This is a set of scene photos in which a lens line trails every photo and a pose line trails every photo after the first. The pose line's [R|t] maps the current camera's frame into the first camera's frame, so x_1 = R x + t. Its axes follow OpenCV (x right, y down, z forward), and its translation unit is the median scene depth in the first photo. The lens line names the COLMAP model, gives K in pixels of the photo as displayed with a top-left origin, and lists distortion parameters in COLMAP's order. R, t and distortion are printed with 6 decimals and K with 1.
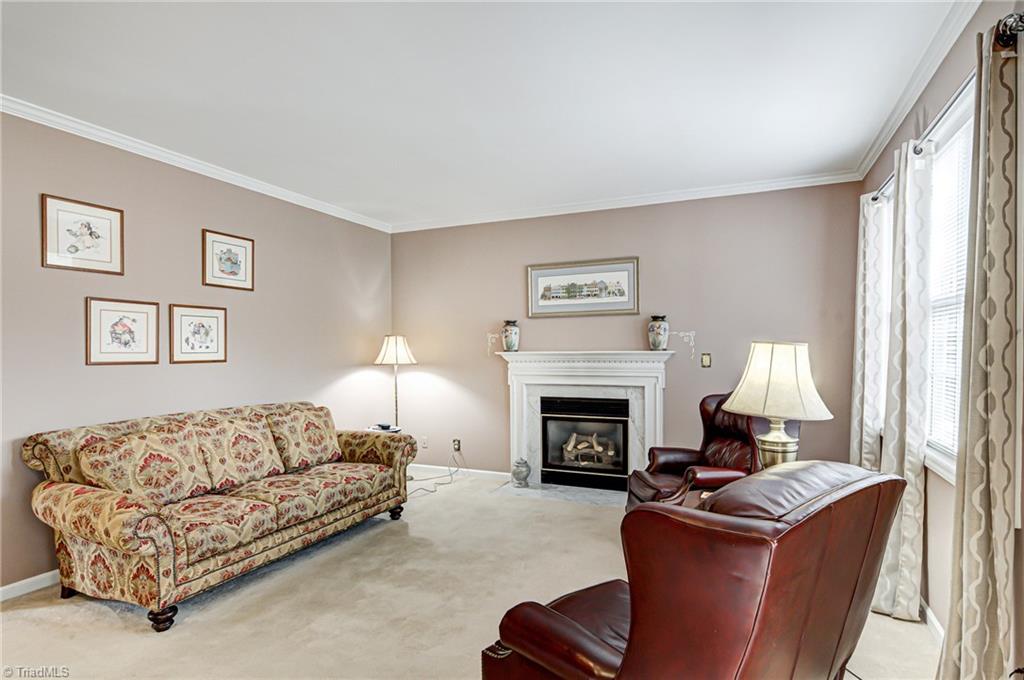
lens RADIAL K [[538.4, 0, 515.3], [0, 538.4, 345.9], [0, 0, 1]] dist [0.002056, 0.000276]
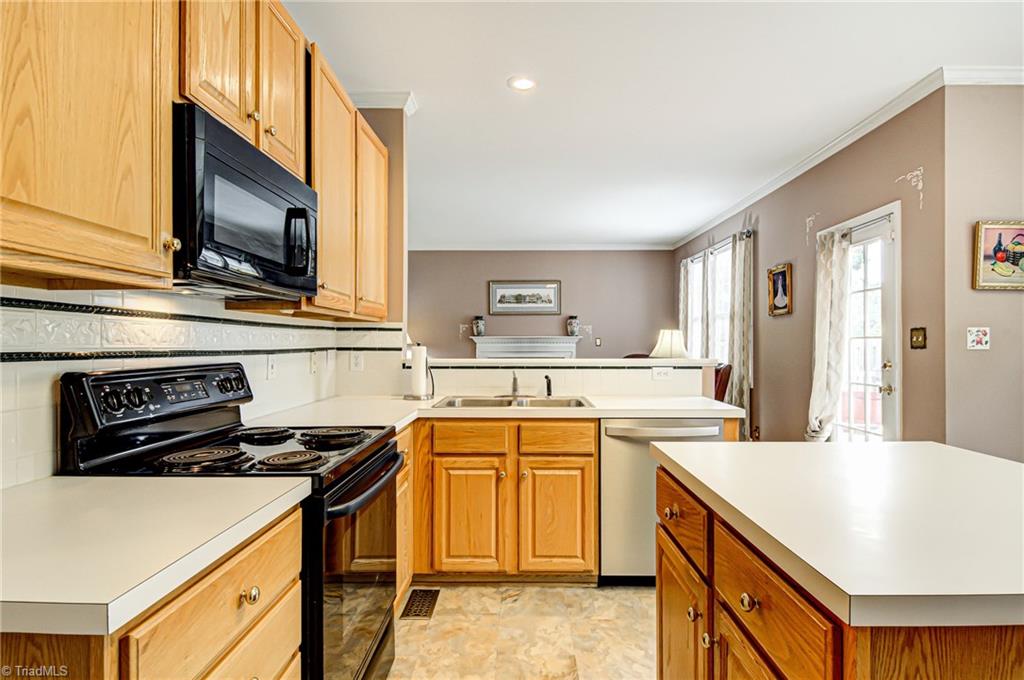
lens RADIAL K [[538.4, 0, 510.5], [0, 538.4, 339.8], [0, 0, 1]] dist [0.002056, 0.000276]
pose [[0.916605, 0.008554, 0.399702, -0.564786], [-0.009260, 0.999957, -0.000166, 0.020561], [-0.399687, -0.003549, 0.916645, -0.462483]]
